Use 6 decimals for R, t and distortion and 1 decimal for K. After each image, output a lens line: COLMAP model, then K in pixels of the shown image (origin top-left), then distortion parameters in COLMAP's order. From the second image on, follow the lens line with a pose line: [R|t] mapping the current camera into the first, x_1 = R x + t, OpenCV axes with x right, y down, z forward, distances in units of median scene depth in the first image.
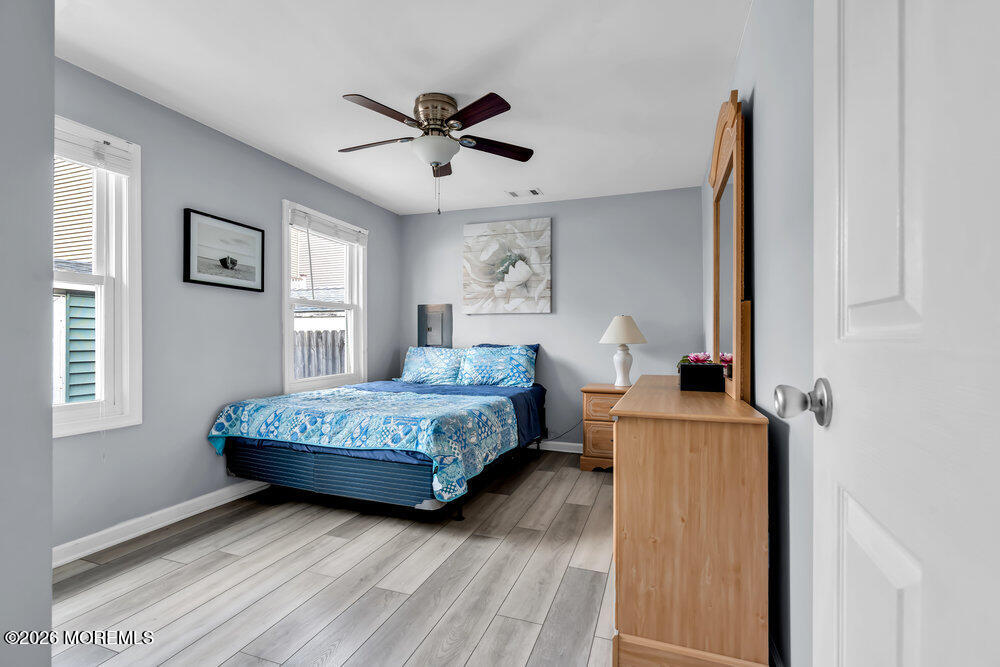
lens RADIAL K [[447.7, 0, 502.2], [0, 447.7, 335.2], [0, 0, 1]] dist [-0.009815, 0.004035]
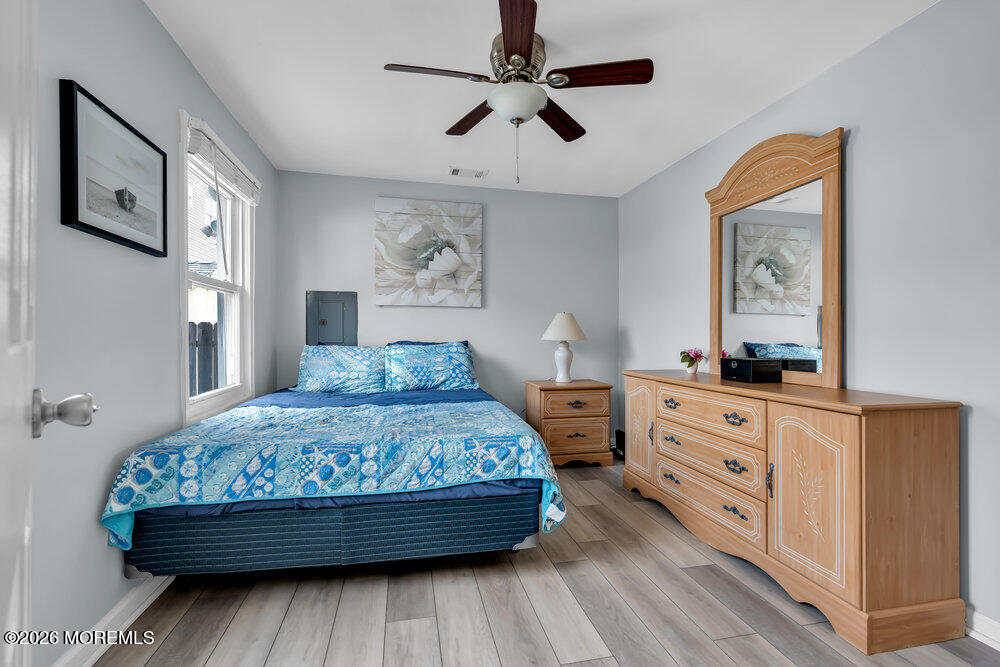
lens RADIAL K [[447.7, 0, 502.2], [0, 447.7, 335.2], [0, 0, 1]] dist [-0.009815, 0.004035]
pose [[0.847476, 0.001621, 0.530831, -0.472295], [-0.007190, 0.999939, 0.008426, -0.000372], [-0.530785, -0.010958, 0.847436, 0.255991]]
